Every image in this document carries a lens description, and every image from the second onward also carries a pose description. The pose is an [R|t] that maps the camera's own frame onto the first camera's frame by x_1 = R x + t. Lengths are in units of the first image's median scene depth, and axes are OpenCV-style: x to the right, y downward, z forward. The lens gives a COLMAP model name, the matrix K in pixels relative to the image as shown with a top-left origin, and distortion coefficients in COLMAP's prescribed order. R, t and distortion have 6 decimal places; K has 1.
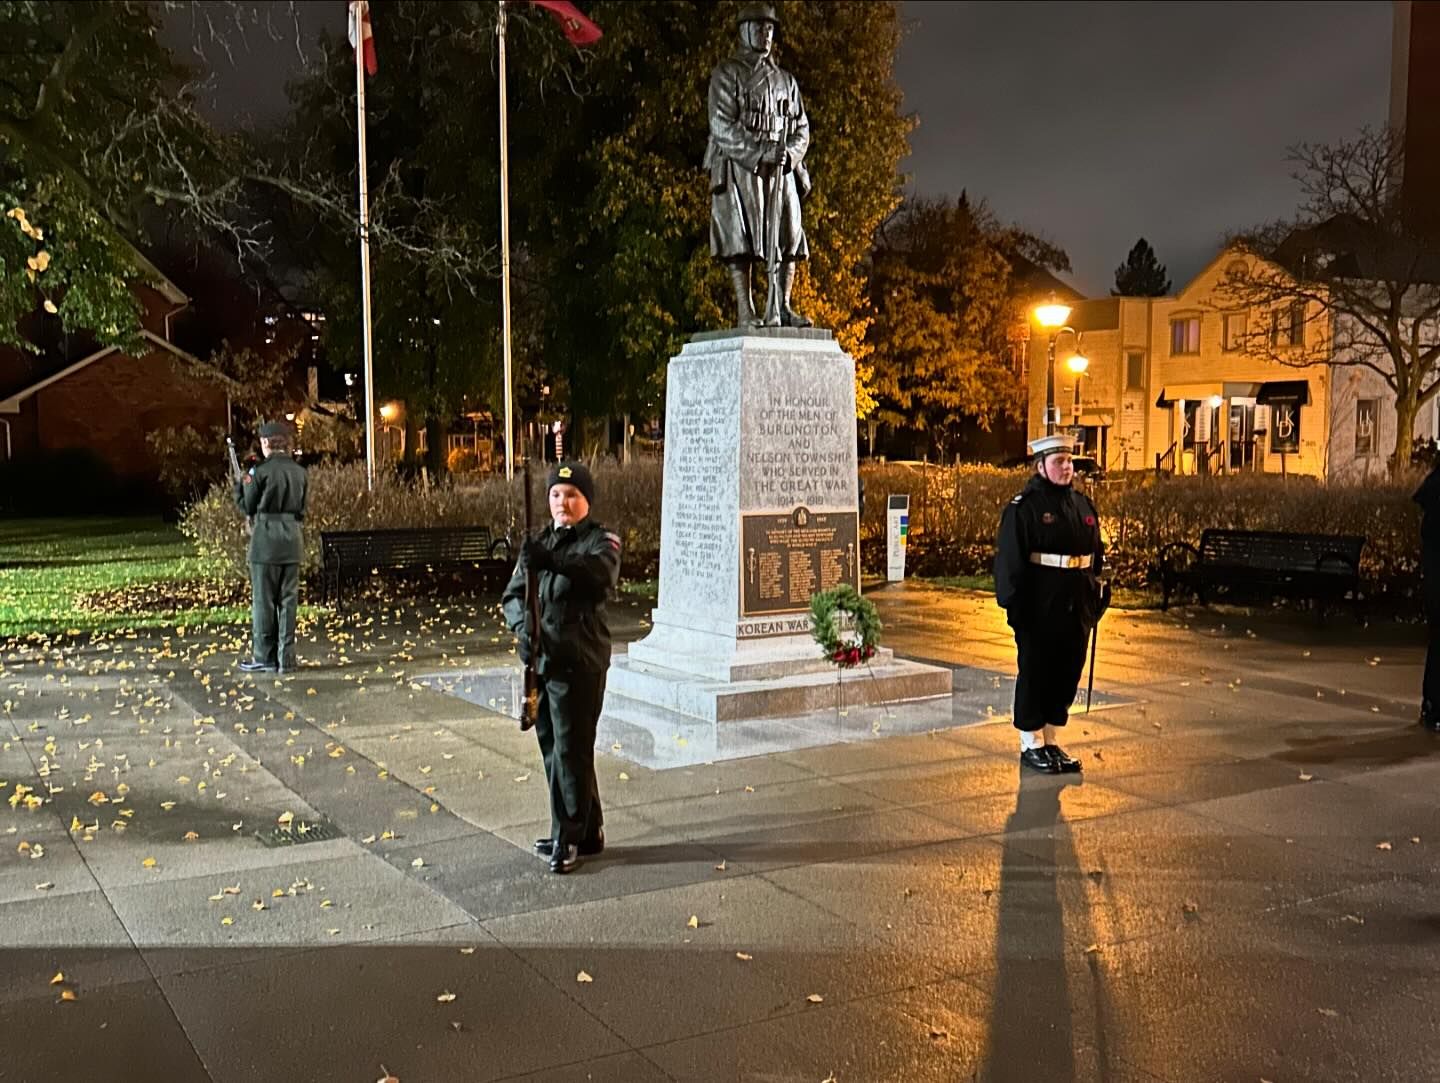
lens RADIAL K [[1413.8, 0, 728.2], [0, 1413.8, 561.6], [0, 0, 1]] dist [0.141627, -0.236160]
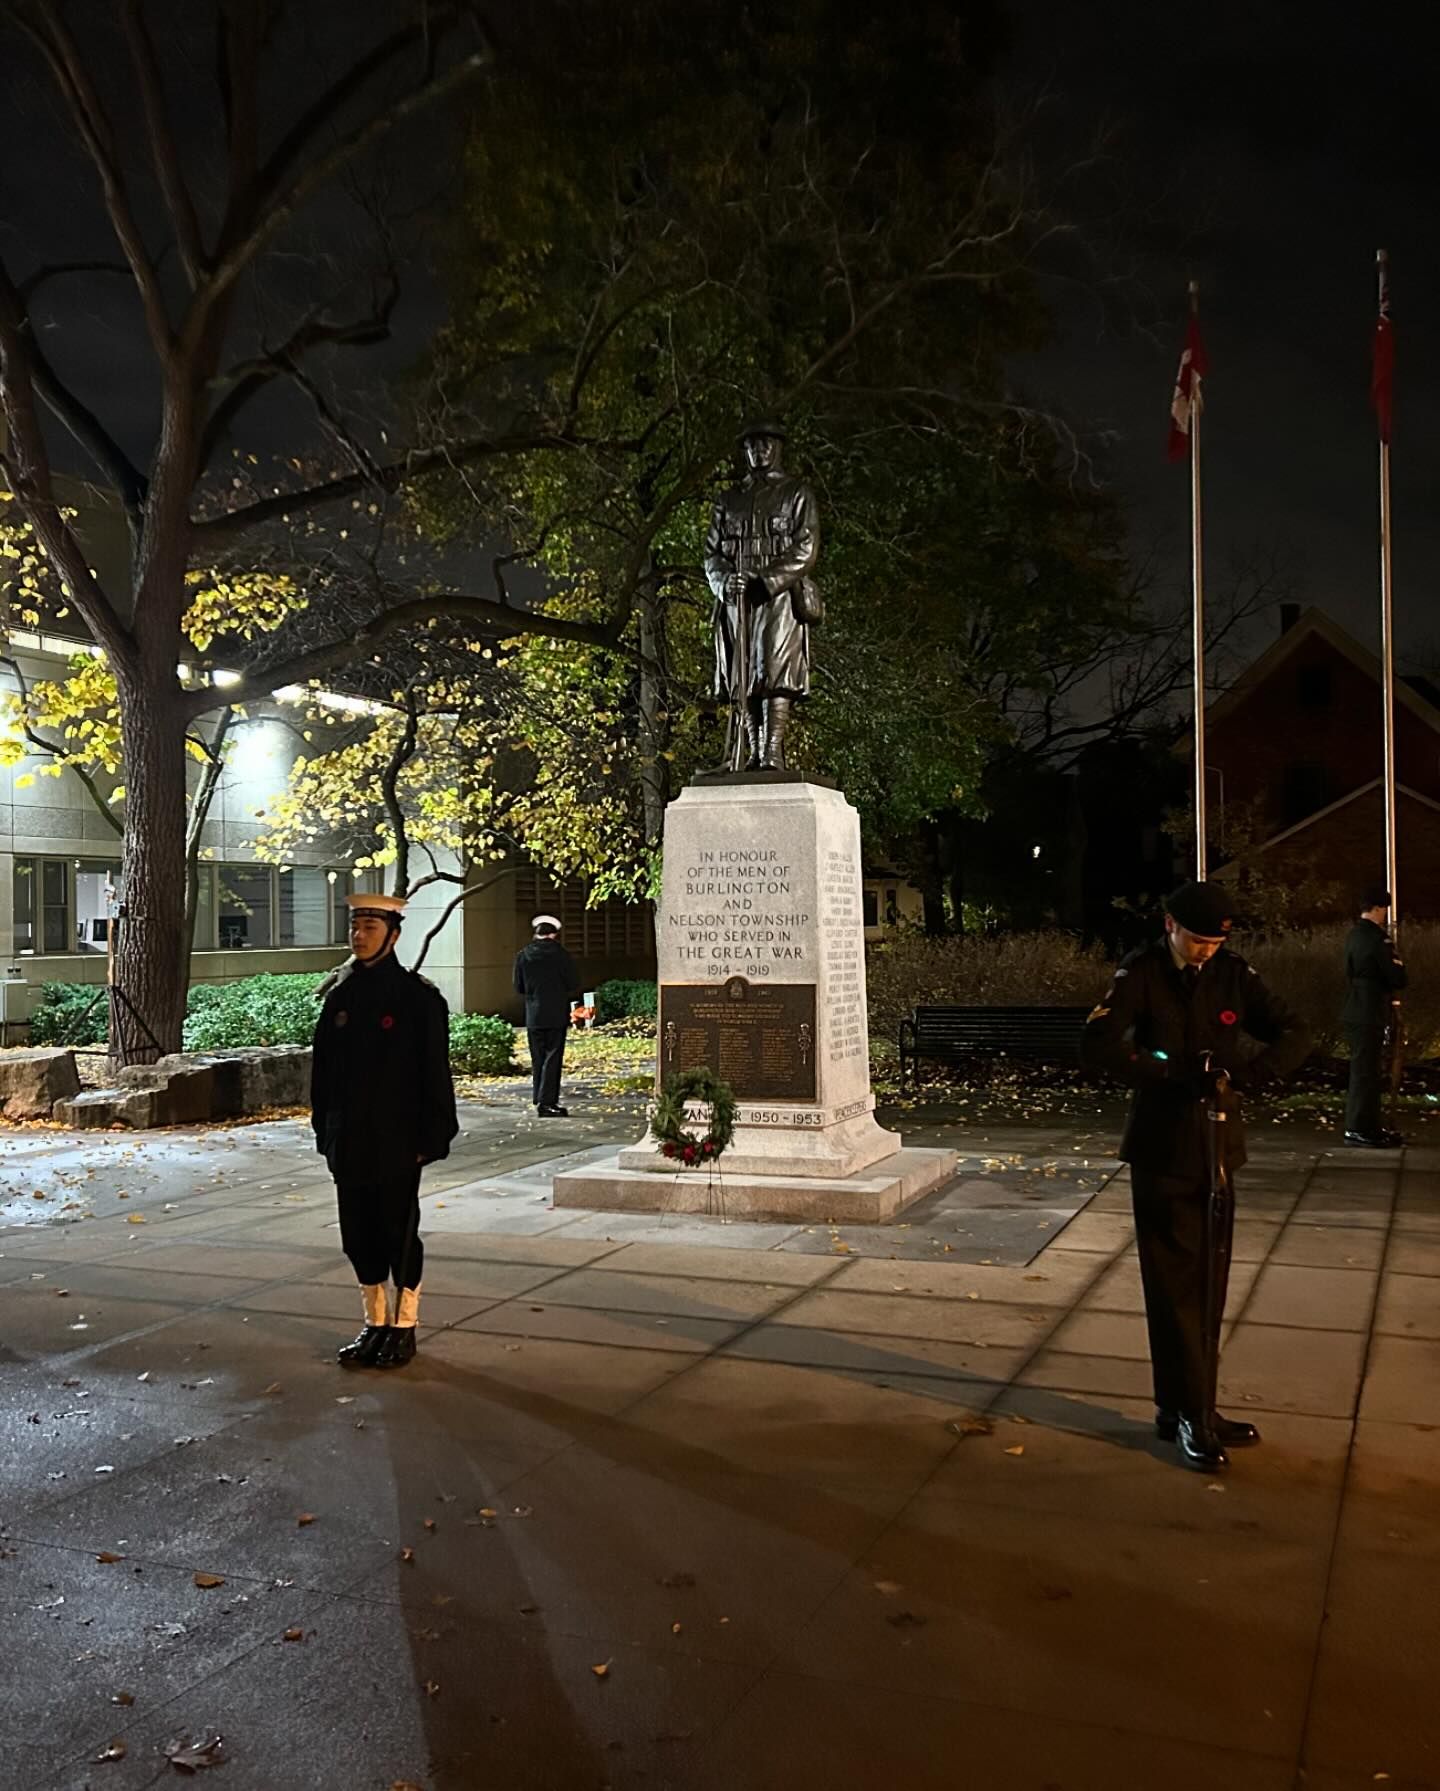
lens RADIAL K [[1783.4, 0, 702.0], [0, 1783.4, 888.4], [0, 0, 1]] dist [0.074688, -0.024119]
pose [[0.597454, -0.017565, -0.801711, 0.889508], [-0.057762, 0.996220, -0.064873, -0.020497], [0.799820, 0.085067, 0.594181, 0.325197]]
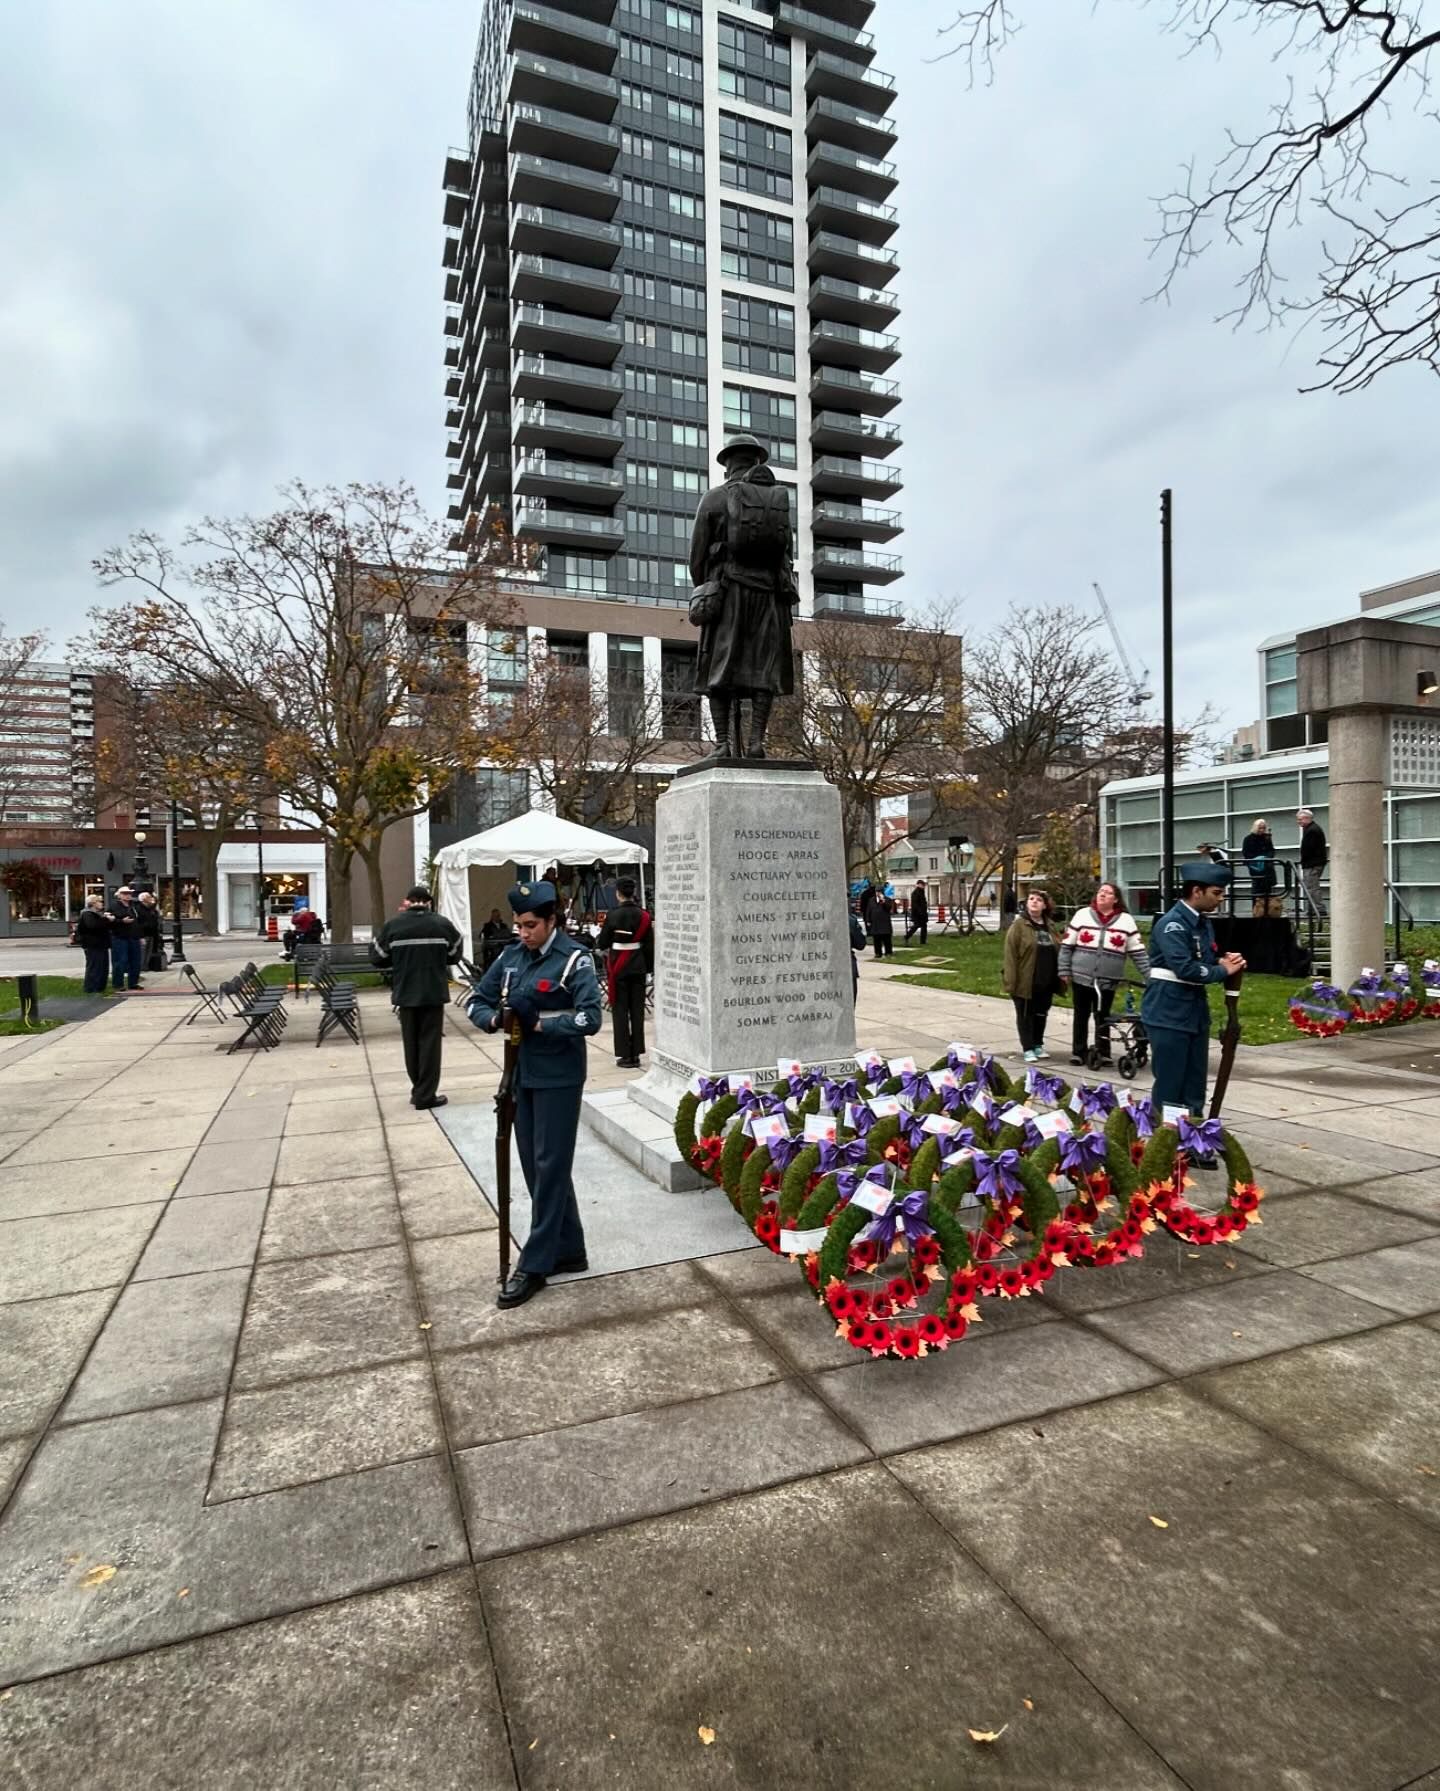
lens RADIAL K [[962.1, 0, 720.0], [0, 962.1, 895.5], [0, 0, 1]] dist [-0.002448, 0.000392]
pose [[-0.987486, 0.019232, 0.156528, -0.063158], [0.033291, 0.995591, 0.087699, -0.132688], [-0.154152, 0.091813, -0.983772, 1.677895]]
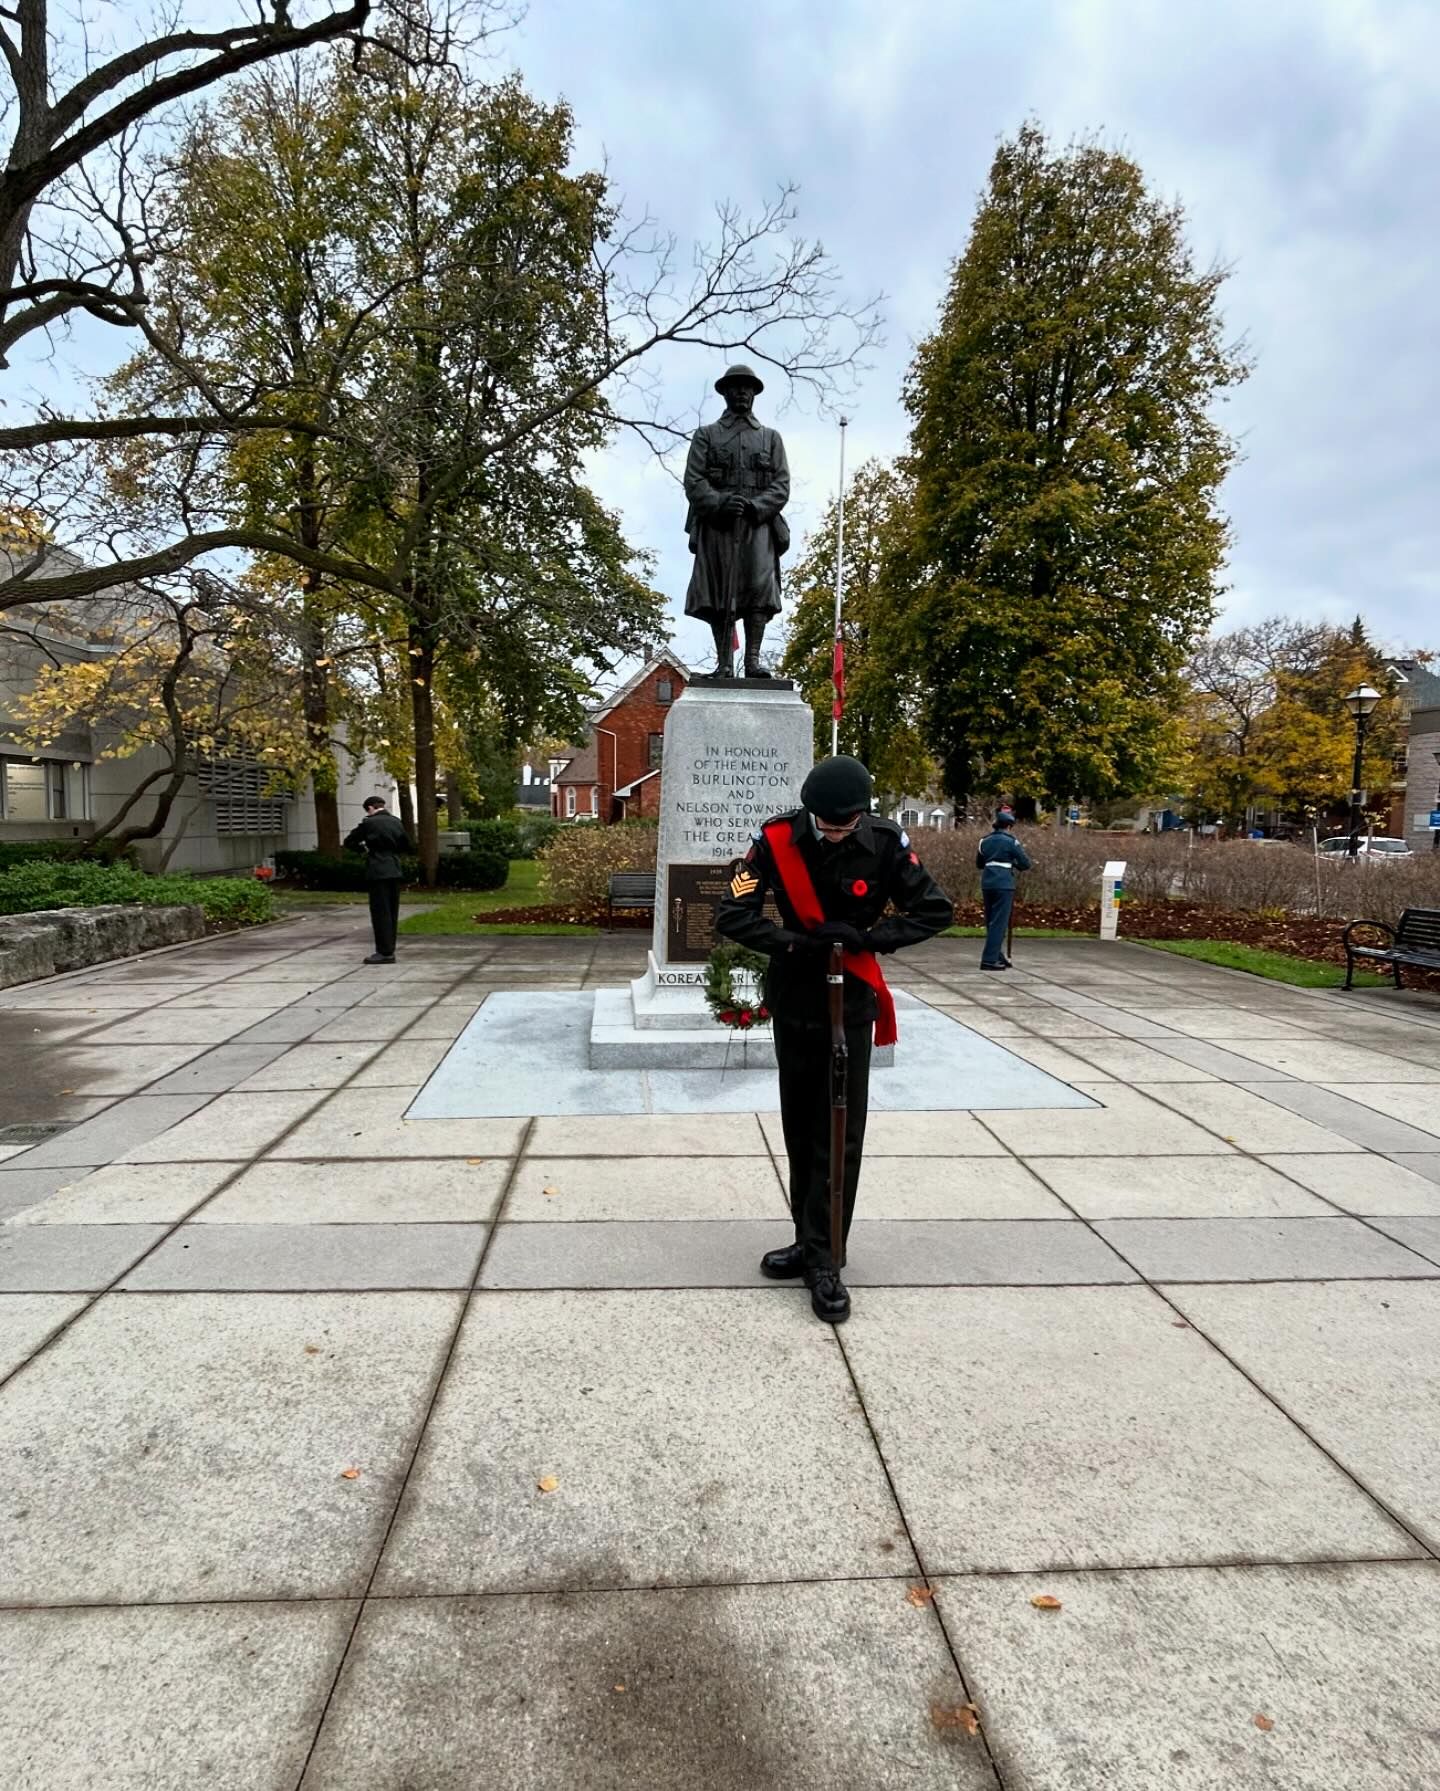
lens RADIAL K [[962.1, 0, 720.0], [0, 962.1, 895.5], [0, 0, 1]] dist [-0.002448, 0.000392]
pose [[0.897181, 0.052534, -0.438529, 0.325776], [-0.055485, 0.998441, 0.006093, -0.016135], [0.438165, 0.018866, 0.898697, 0.384286]]
